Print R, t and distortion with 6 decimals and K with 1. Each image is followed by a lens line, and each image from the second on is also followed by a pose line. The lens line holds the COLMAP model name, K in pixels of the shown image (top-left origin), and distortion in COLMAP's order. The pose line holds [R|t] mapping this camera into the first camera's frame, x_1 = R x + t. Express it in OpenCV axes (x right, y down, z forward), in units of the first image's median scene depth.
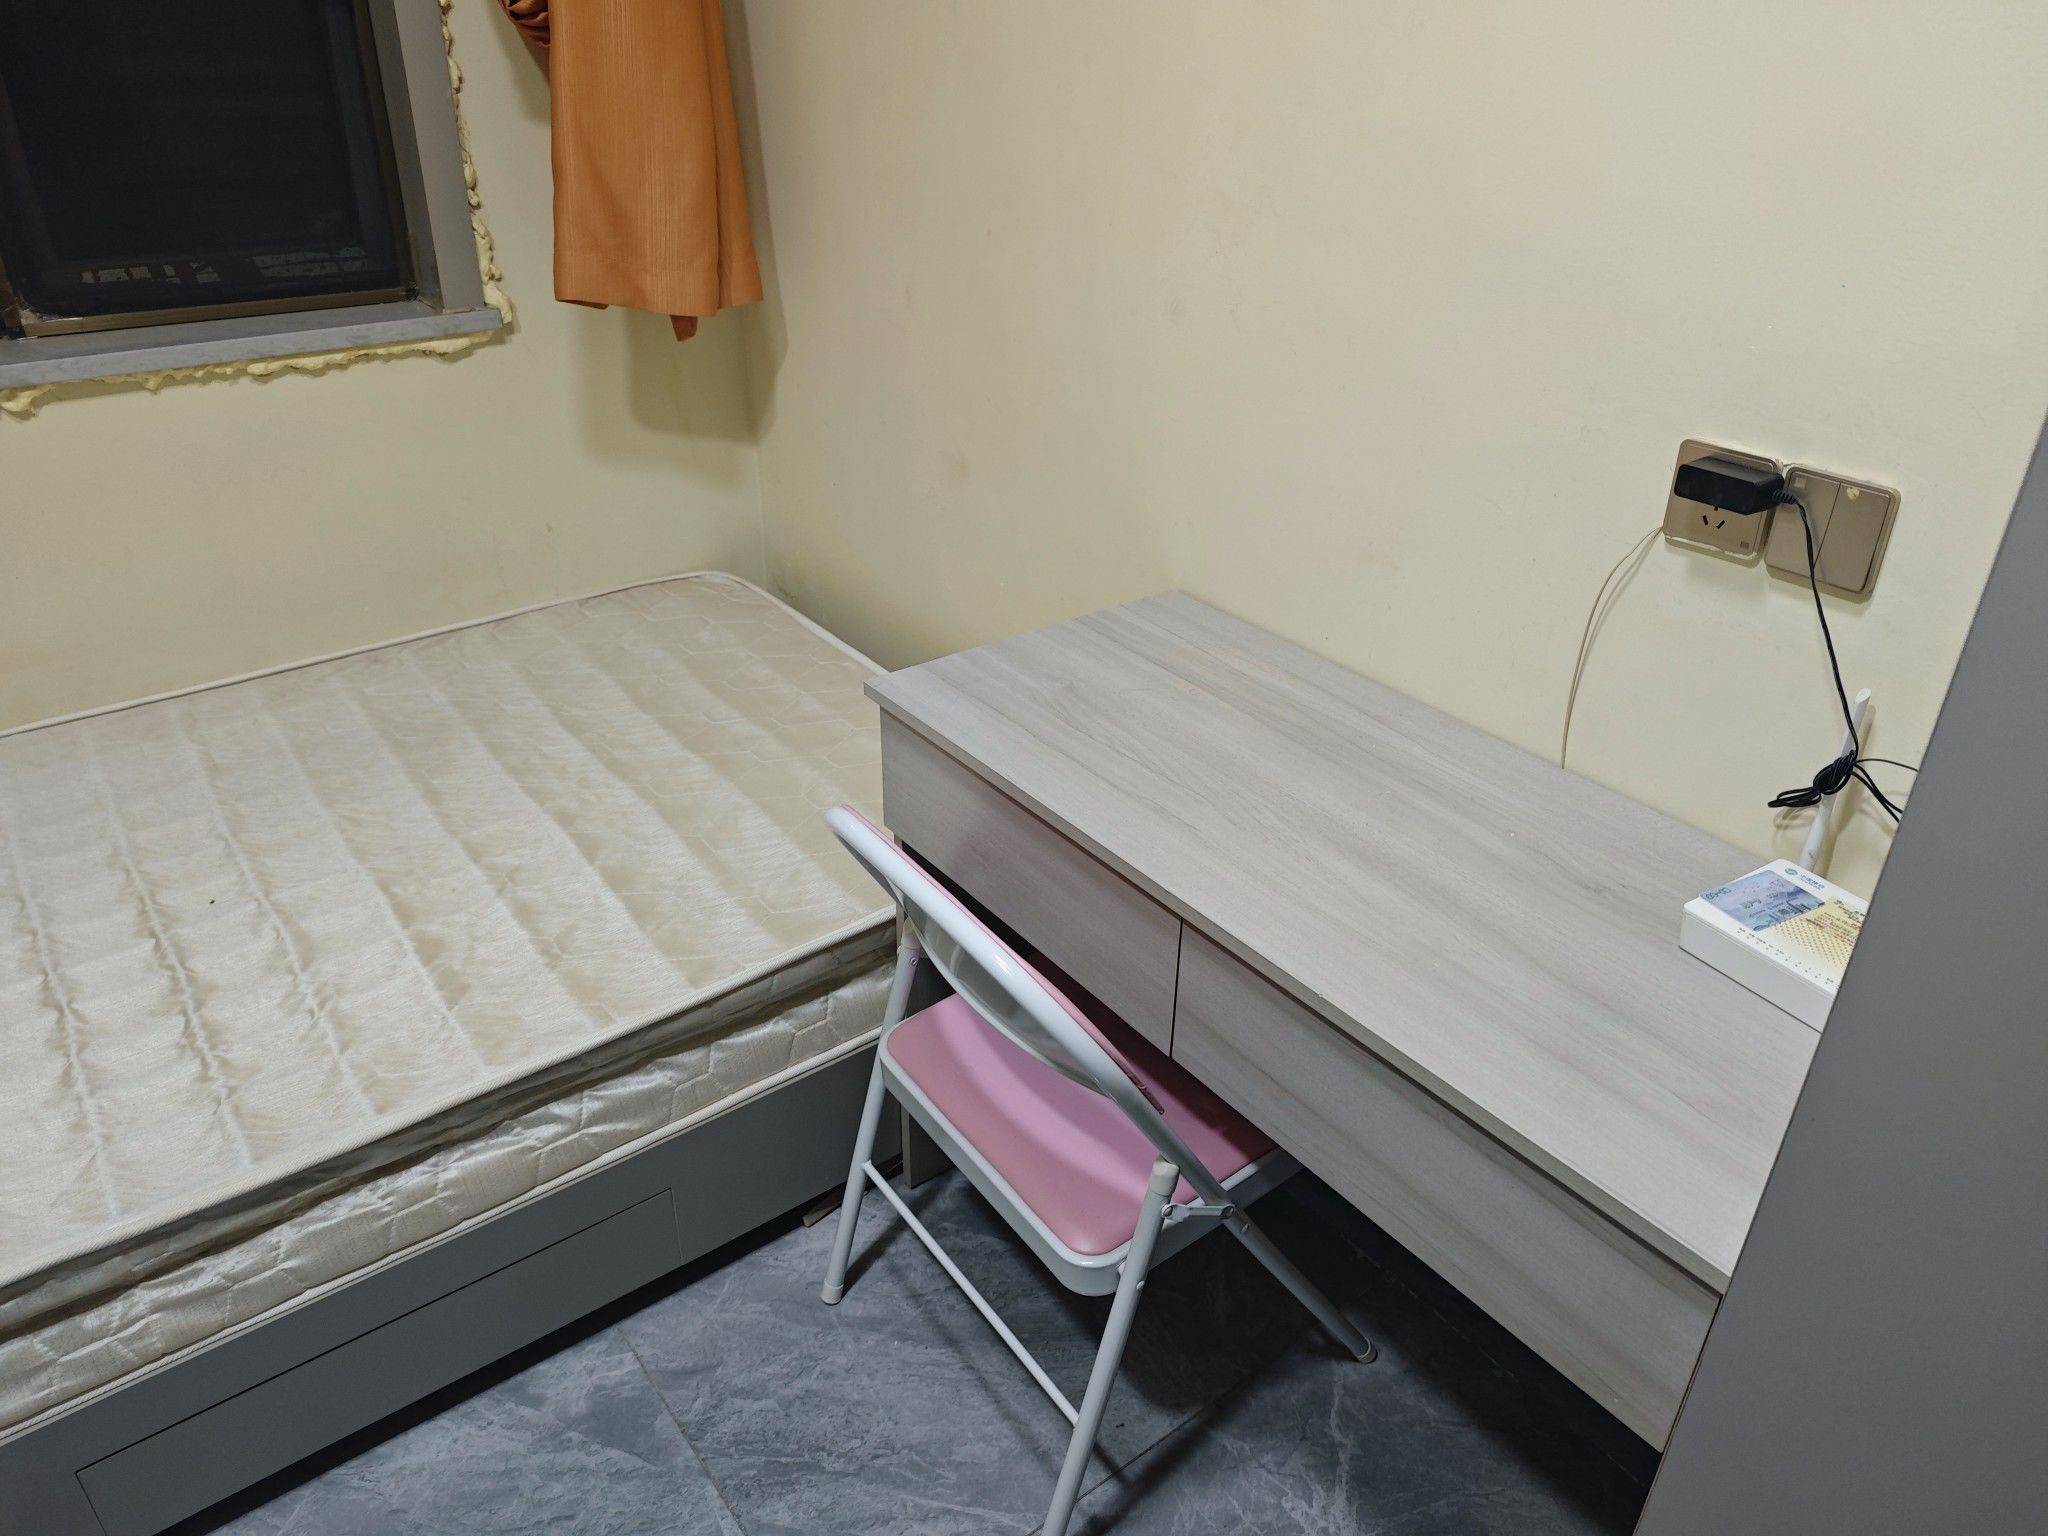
lens RADIAL K [[1405.0, 0, 1024.0], [0, 1405.0, 768.0], [0, 0, 1]] dist [-0.000515, -0.029366]
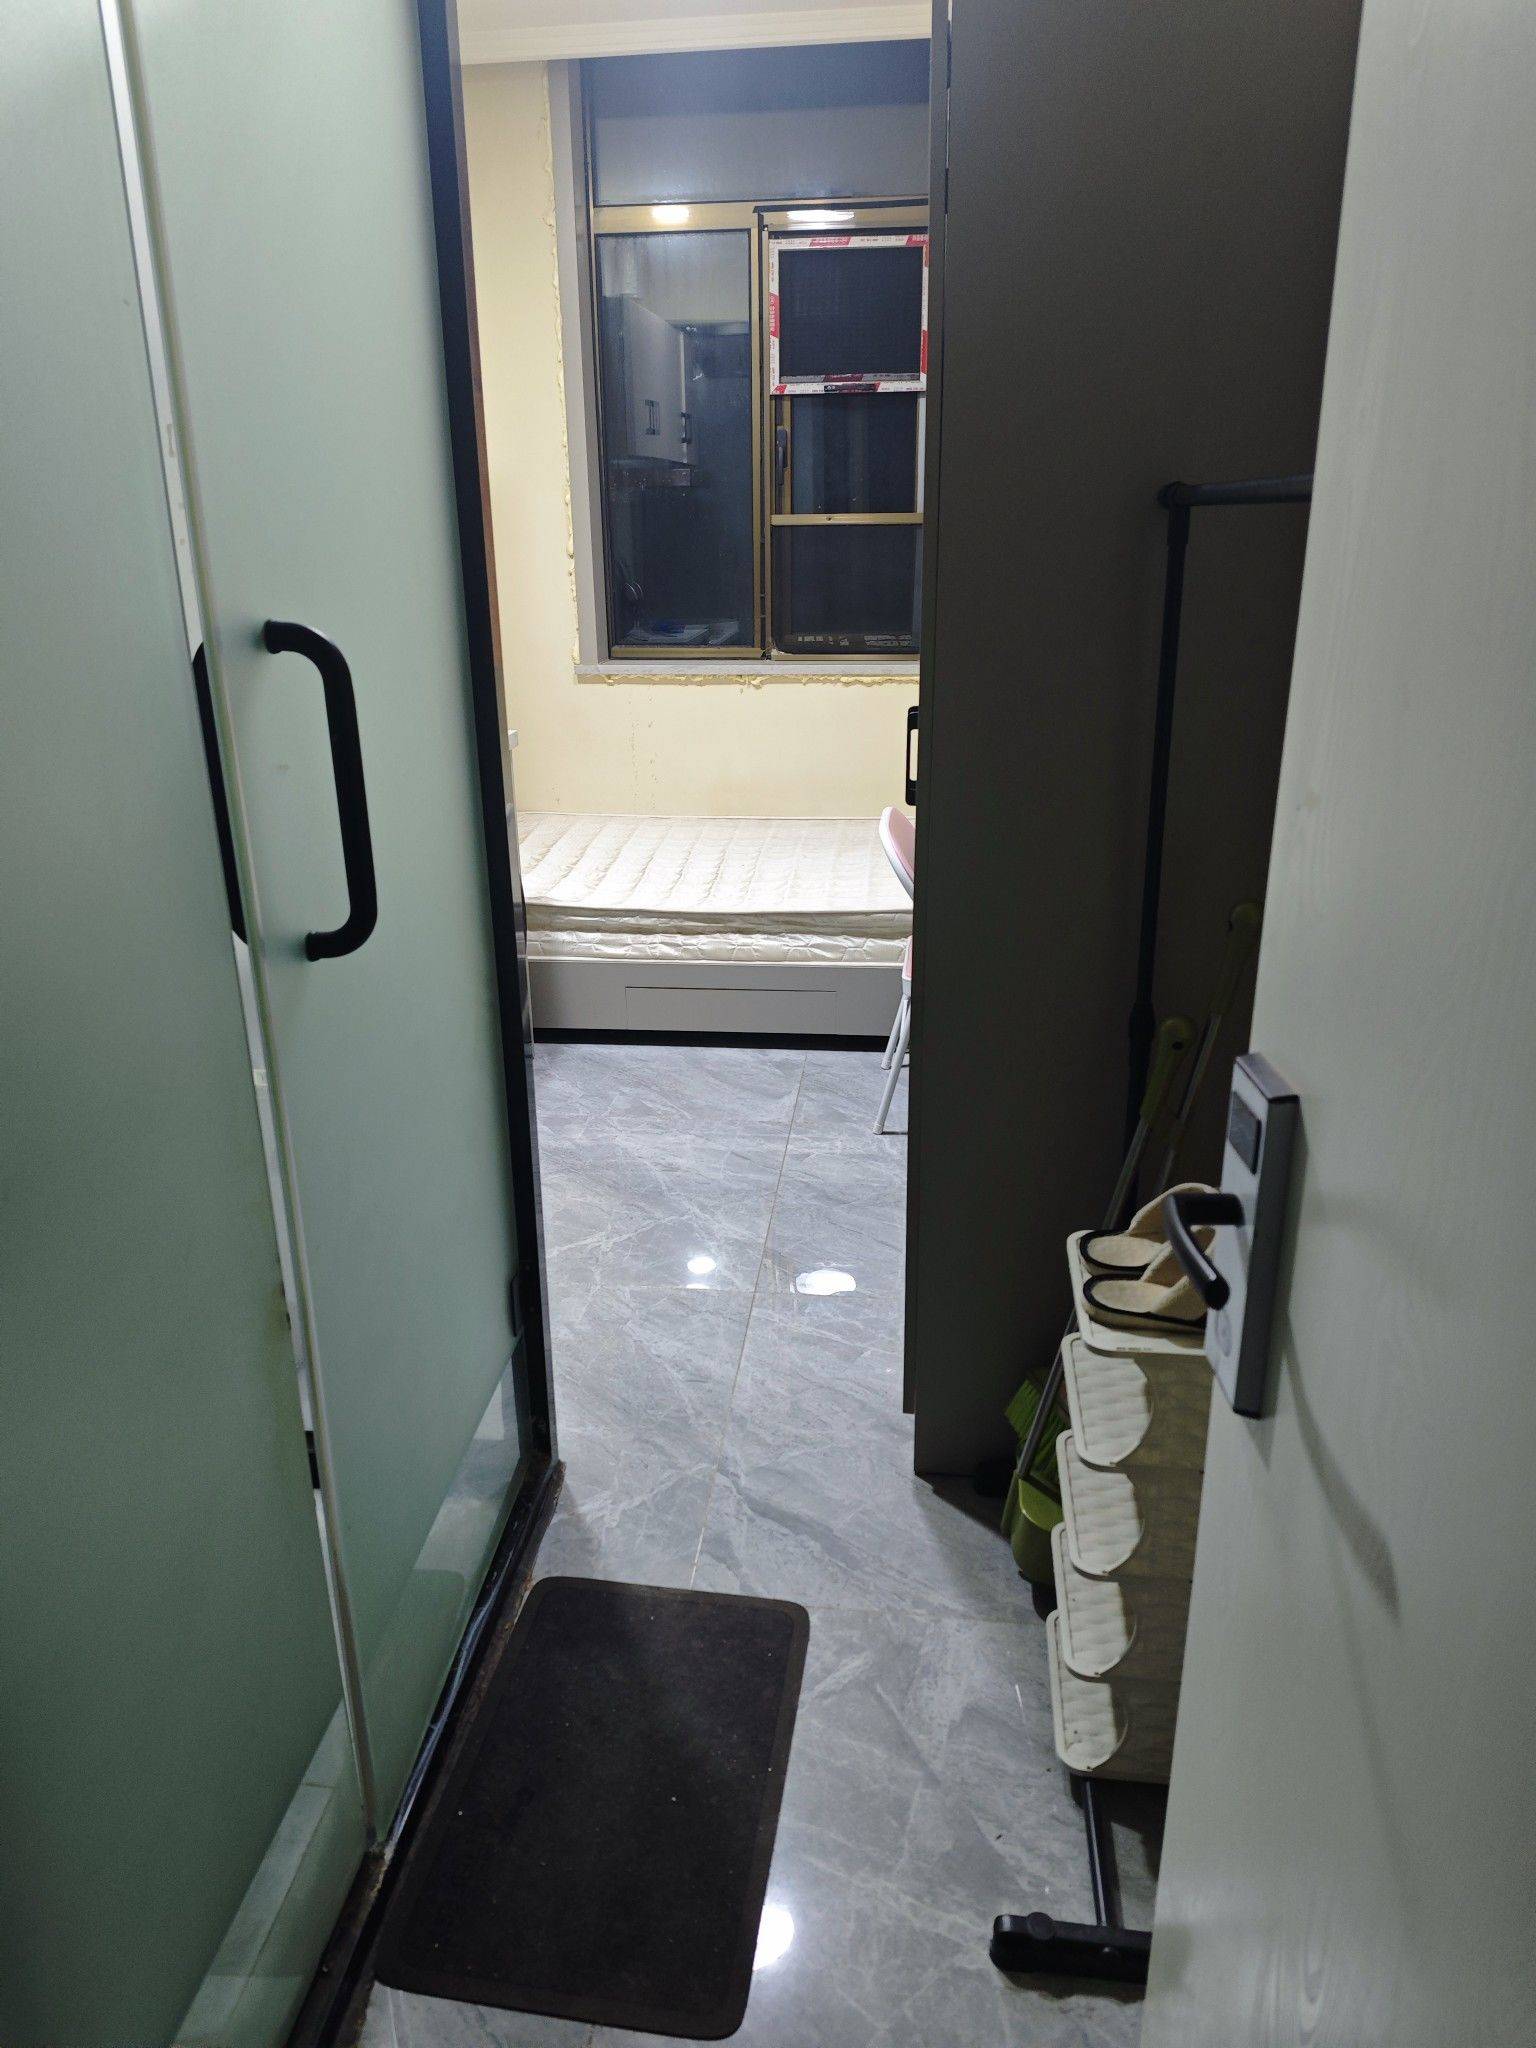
lens RADIAL K [[1426.3, 0, 765.3], [0, 1426.3, 1103.0], [0, 0, 1]] dist [-0.001652, -0.005348]
pose [[0.719000, 0.233556, -0.654592, 1.363263], [-0.310799, 0.950473, -0.002255, 0.546282], [0.621645, 0.205068, 0.755979, -0.929116]]
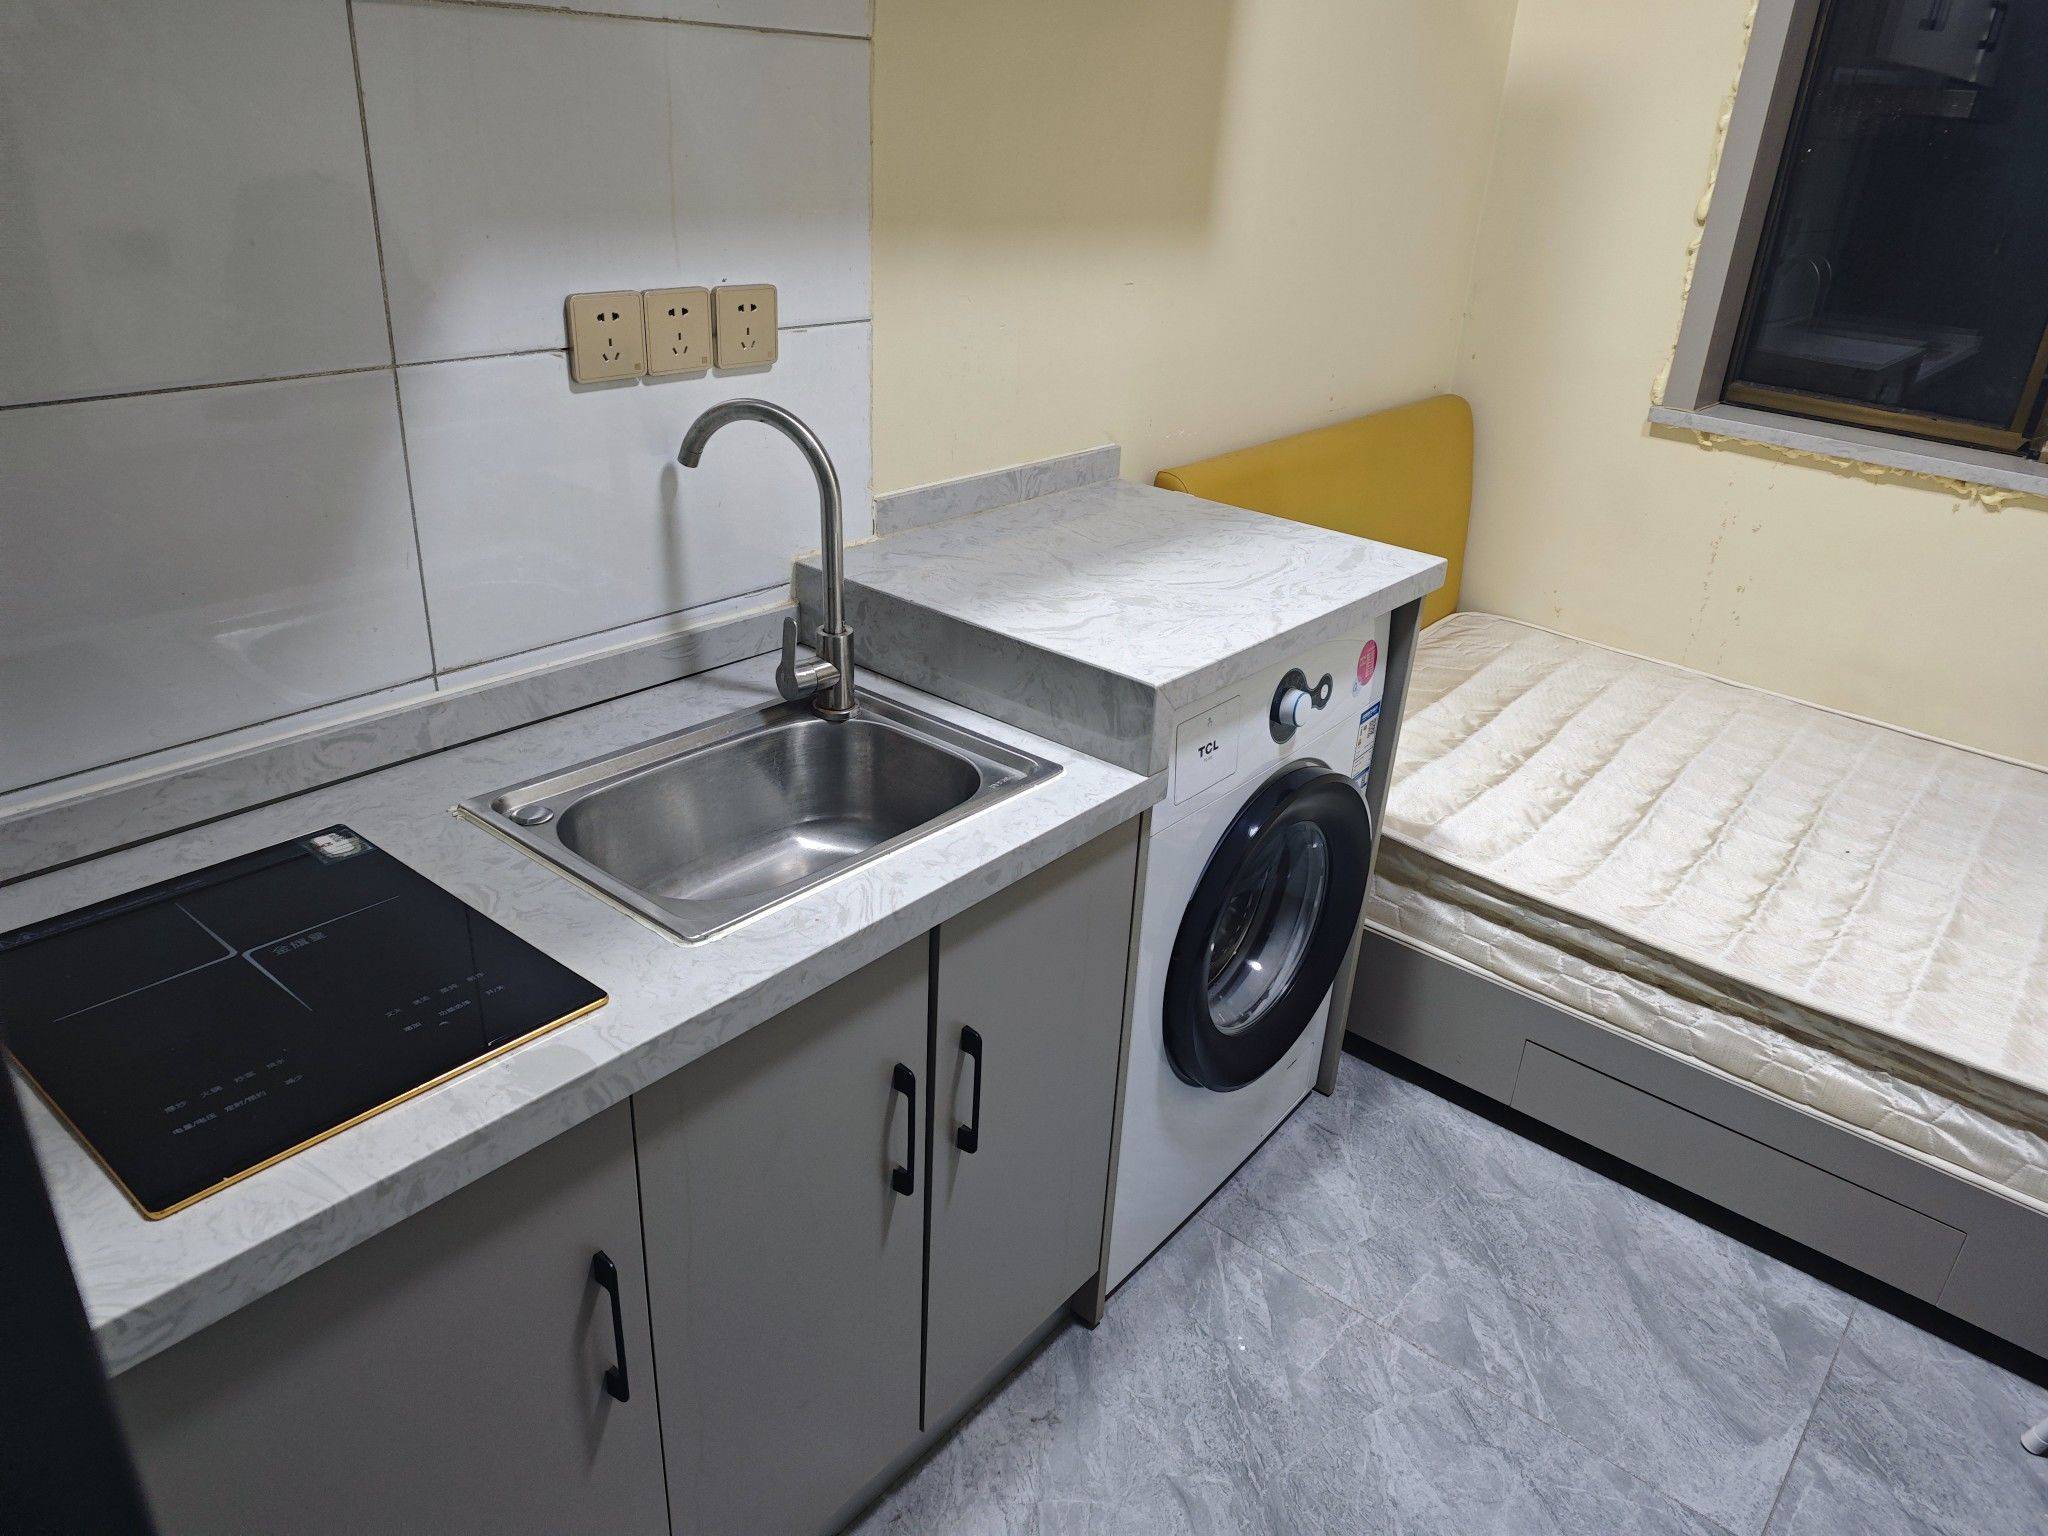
lens RADIAL K [[1426.3, 0, 1062.6], [0, 1426.3, 766.4], [0, 0, 1]] dist [-0.001652, -0.005348]
pose [[0.235703, 0.411012, -0.880632, 0.444308], [-0.527235, 0.815297, 0.239403, 0.107721], [0.816374, 0.407873, 0.408868, -0.220097]]
